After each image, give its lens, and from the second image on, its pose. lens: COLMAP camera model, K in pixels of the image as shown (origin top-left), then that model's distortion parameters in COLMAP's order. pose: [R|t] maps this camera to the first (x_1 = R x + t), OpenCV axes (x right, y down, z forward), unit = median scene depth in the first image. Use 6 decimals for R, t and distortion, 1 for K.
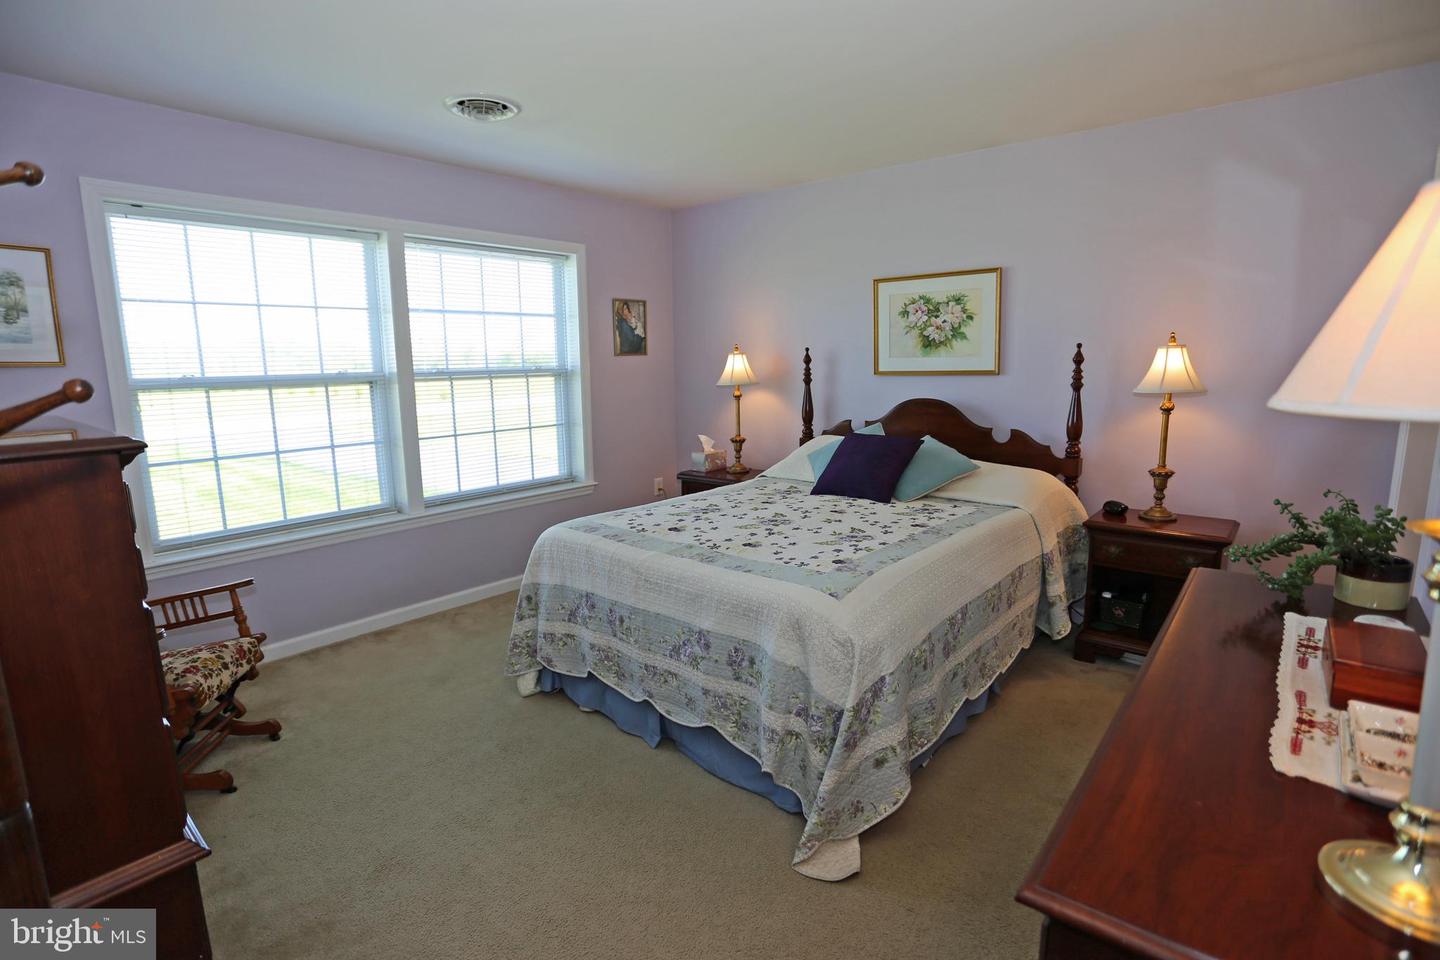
lens RADIAL K [[702.8, 0, 729.2], [0, 702.8, 480.5], [0, 0, 1]] dist [-0.069616, 0.025820]
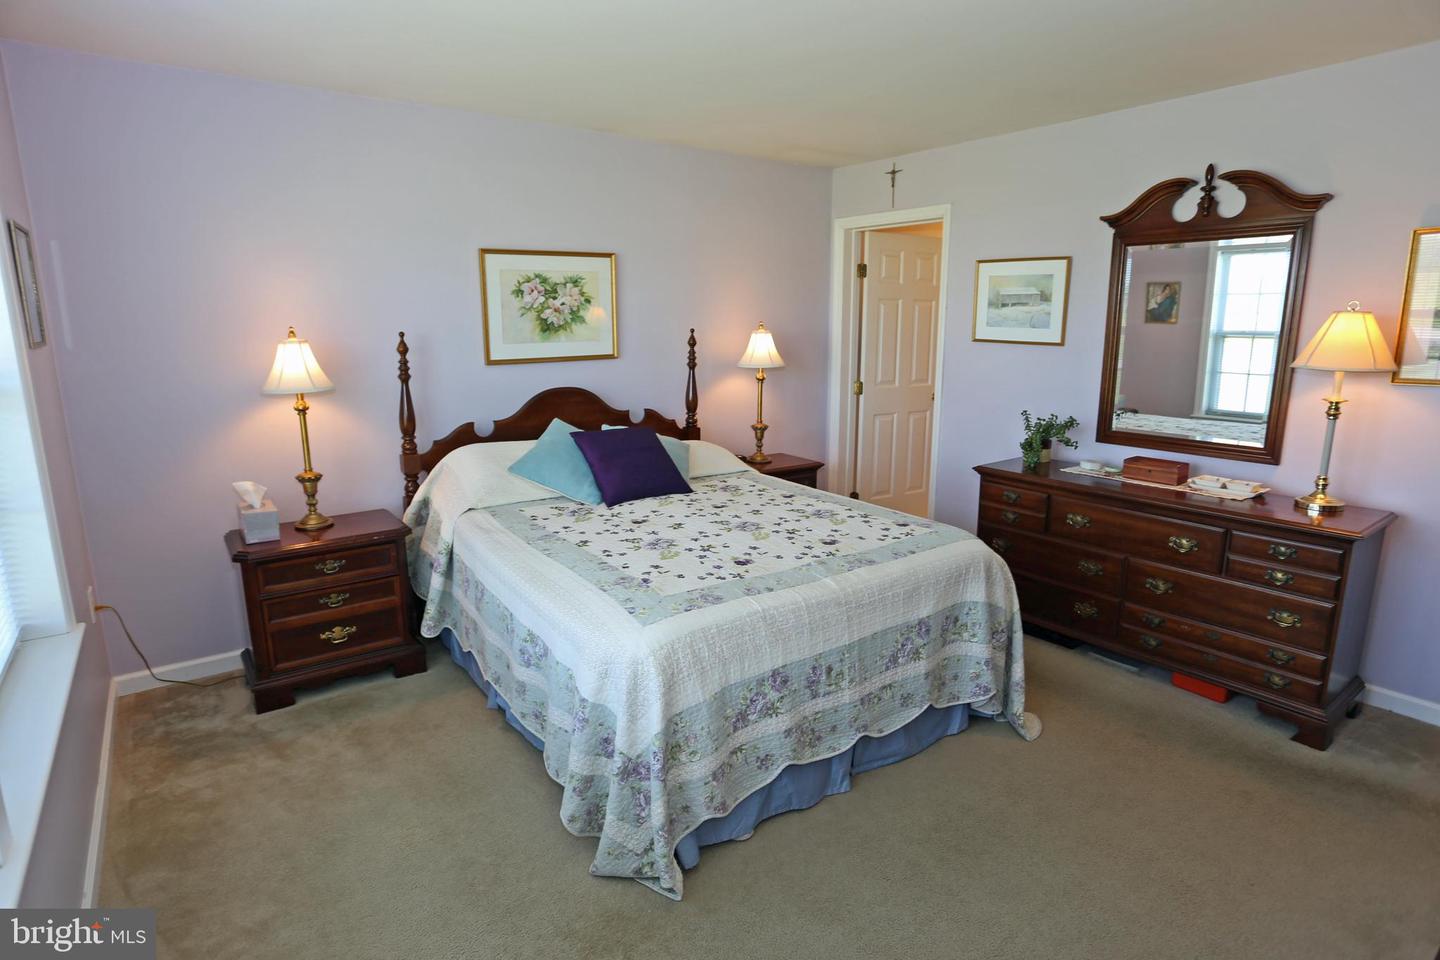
lens RADIAL K [[759.3, 0, 722.4], [0, 759.3, 475.4], [0, 0, 1]] dist [-0.036825, 0.005137]
pose [[0.237199, -0.182405, 0.954183, -0.679942], [0.163600, 0.975686, 0.145847, -0.121966], [-0.957586, 0.121509, 0.261273, 0.581214]]
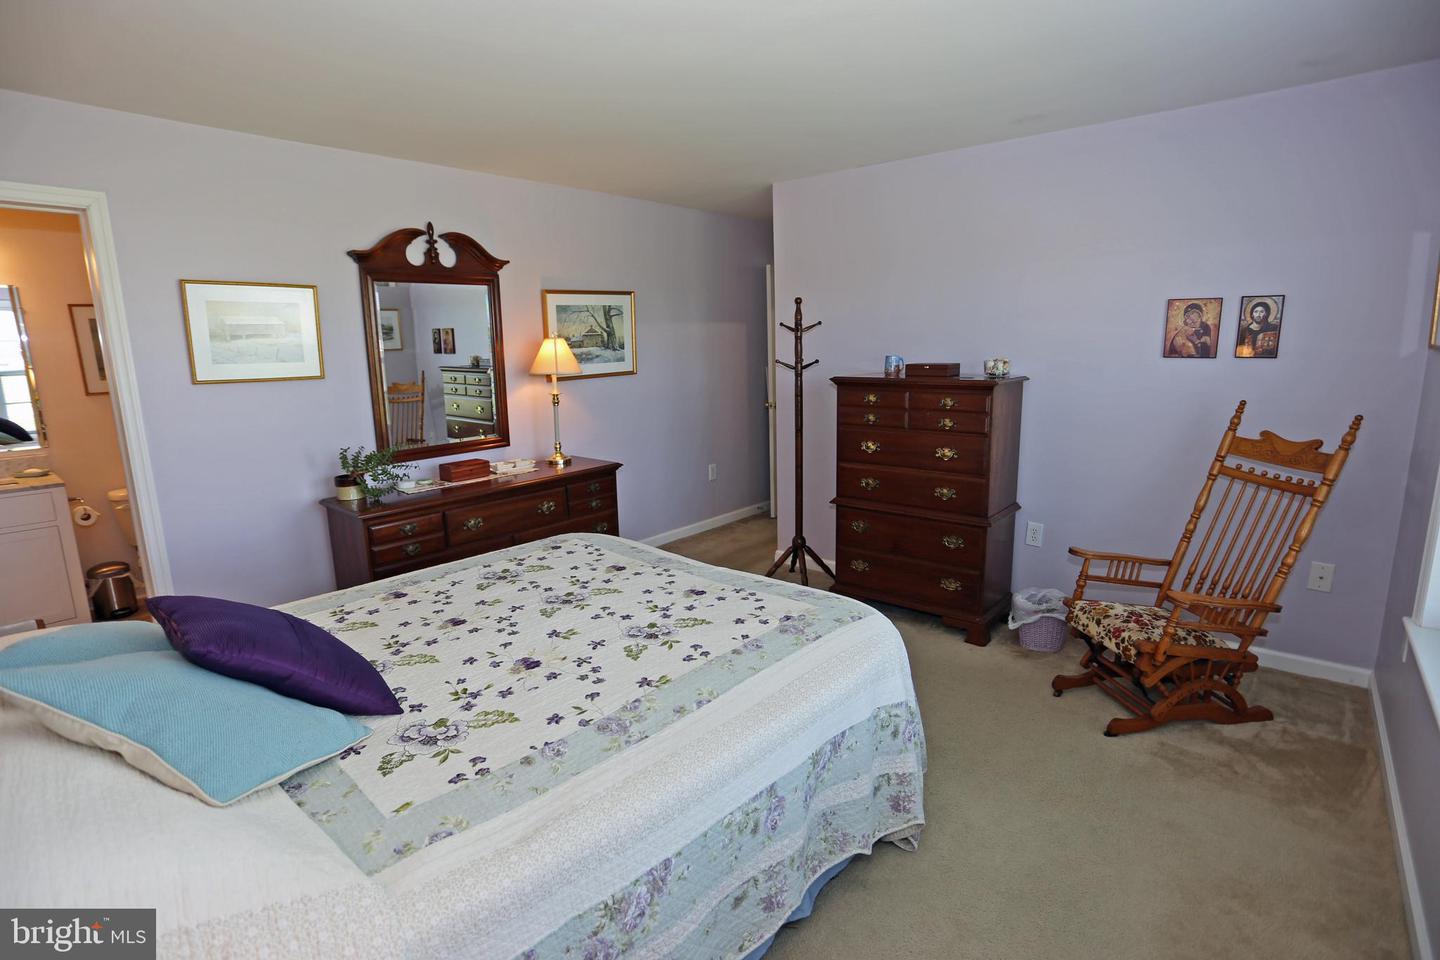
lens RADIAL K [[702.8, 0, 721.8], [0, 702.8, 476.6], [0, 0, 1]] dist [-0.069616, 0.025820]
pose [[-0.999189, 0.033030, 0.023029, -0.094992], [0.039055, 0.934159, 0.354713, -0.247668], [-0.009797, 0.355325, -0.934691, 1.262588]]
